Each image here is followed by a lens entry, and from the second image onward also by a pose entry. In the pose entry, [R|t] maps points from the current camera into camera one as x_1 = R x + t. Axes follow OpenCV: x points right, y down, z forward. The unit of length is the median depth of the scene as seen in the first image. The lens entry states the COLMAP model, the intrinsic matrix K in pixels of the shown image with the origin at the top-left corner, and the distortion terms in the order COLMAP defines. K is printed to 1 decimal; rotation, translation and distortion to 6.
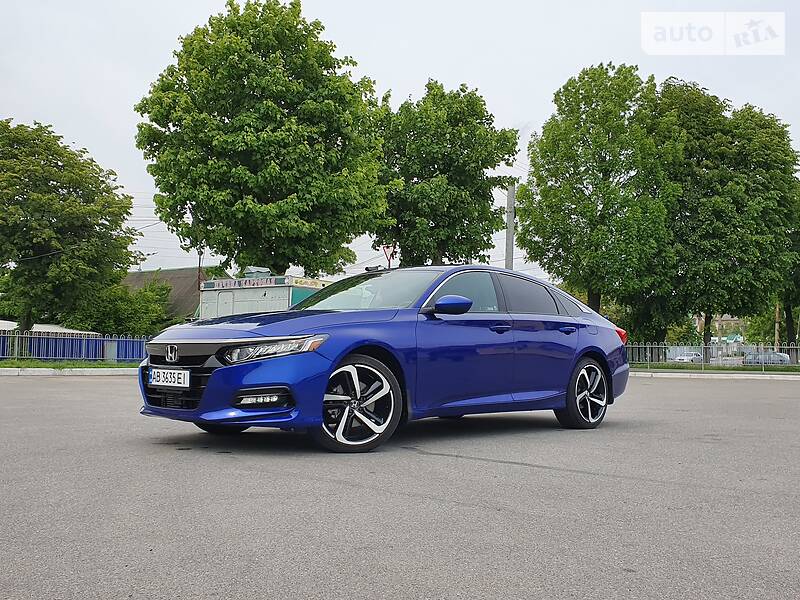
lens RADIAL K [[868.0, 0, 420.1], [0, 868.0, 289.2], [0, 0, 1]] dist [0.208241, -0.580854]
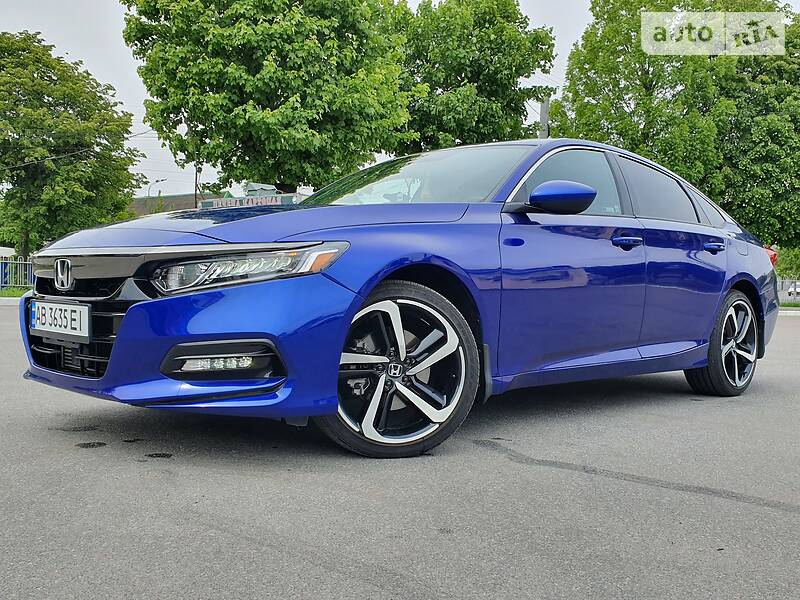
lens RADIAL K [[835.3, 0, 396.6], [0, 835.3, 308.3], [0, 0, 1]] dist [0.149611, -0.405085]
pose [[0.999223, 0.009663, -0.038214, -0.017369], [-0.005854, 0.995114, 0.098555, 0.012961], [0.038980, -0.098255, 0.994398, 0.152187]]
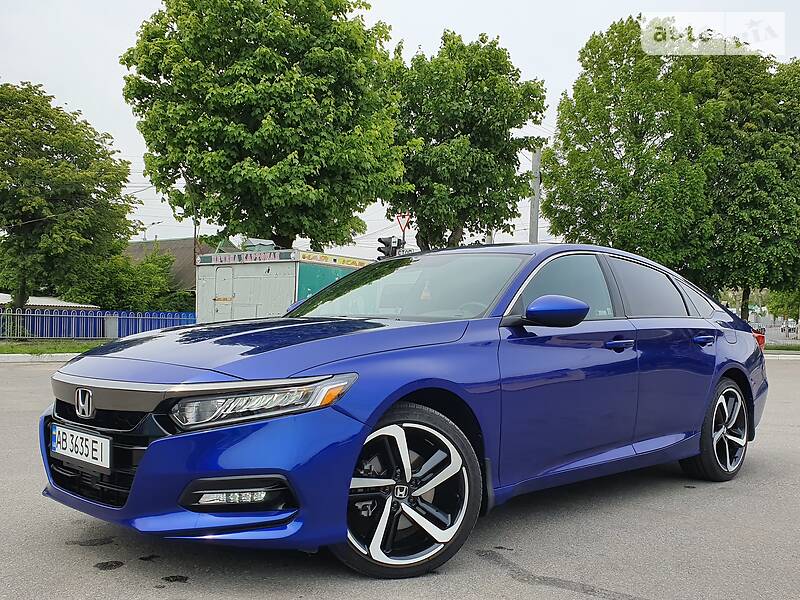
lens RADIAL K [[835.3, 0, 396.6], [0, 835.3, 308.3], [0, 0, 1]] dist [0.149611, -0.405085]
pose [[0.999512, 0.003686, -0.031032, -0.019569], [-0.001789, 0.998139, 0.060946, -0.007061], [0.031199, -0.060860, 0.997659, 0.144900]]
